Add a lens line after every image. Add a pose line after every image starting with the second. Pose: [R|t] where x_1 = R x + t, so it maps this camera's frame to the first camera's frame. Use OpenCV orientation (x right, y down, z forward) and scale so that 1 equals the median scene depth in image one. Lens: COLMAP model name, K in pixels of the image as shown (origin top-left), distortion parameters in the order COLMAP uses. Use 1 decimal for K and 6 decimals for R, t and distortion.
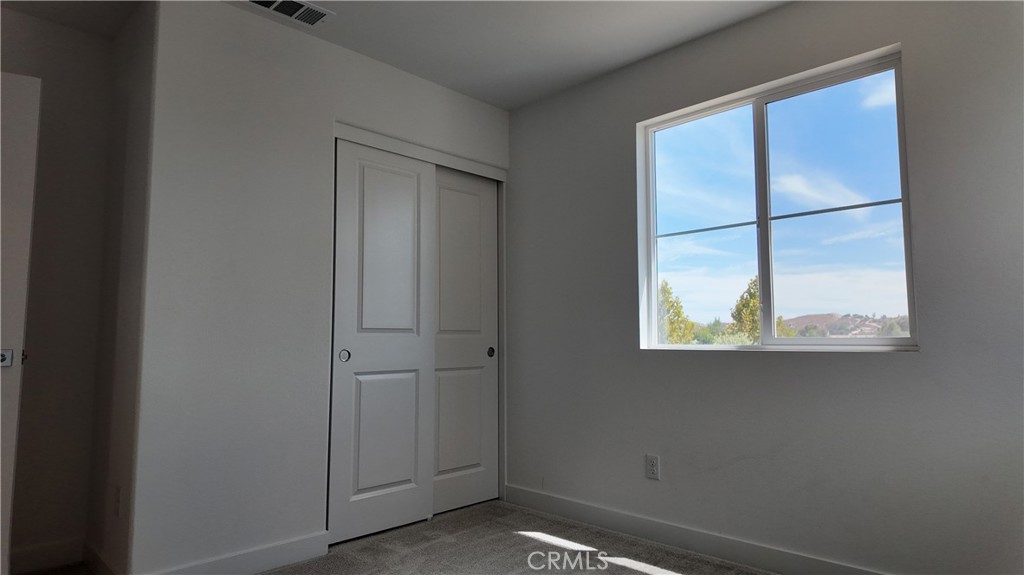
lens RADIAL K [[595.8, 0, 512.0], [0, 595.8, 287.5], [0, 0, 1]] dist [0.112540, -0.119855]
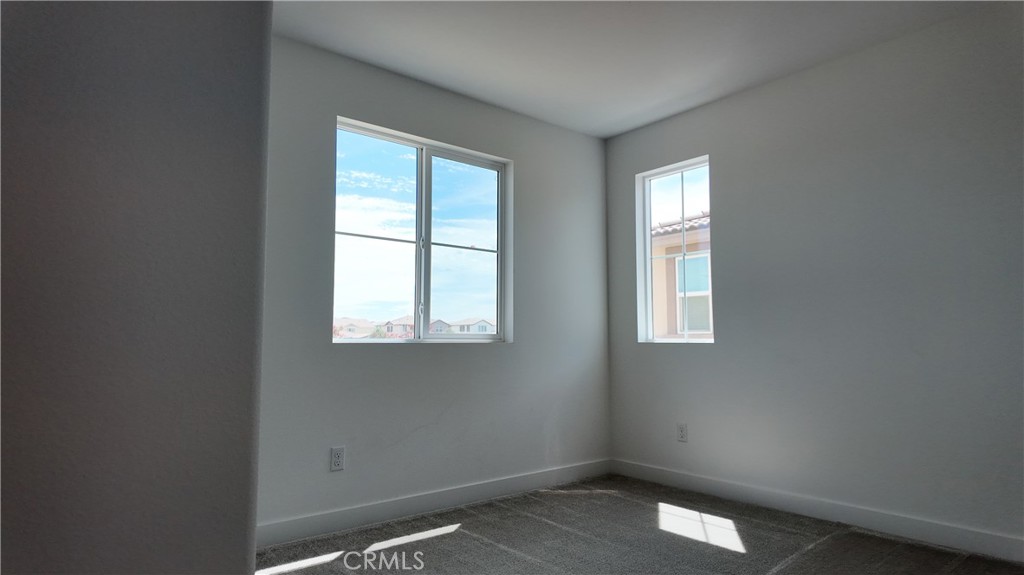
lens RADIAL K [[595.8, 0, 512.0], [0, 595.8, 287.5], [0, 0, 1]] dist [0.112540, -0.119855]
pose [[0.107571, 0.096636, 0.989490, -0.835264], [-0.090693, 0.992069, -0.087028, 0.080107], [-0.990052, -0.080378, 0.115482, 0.668798]]
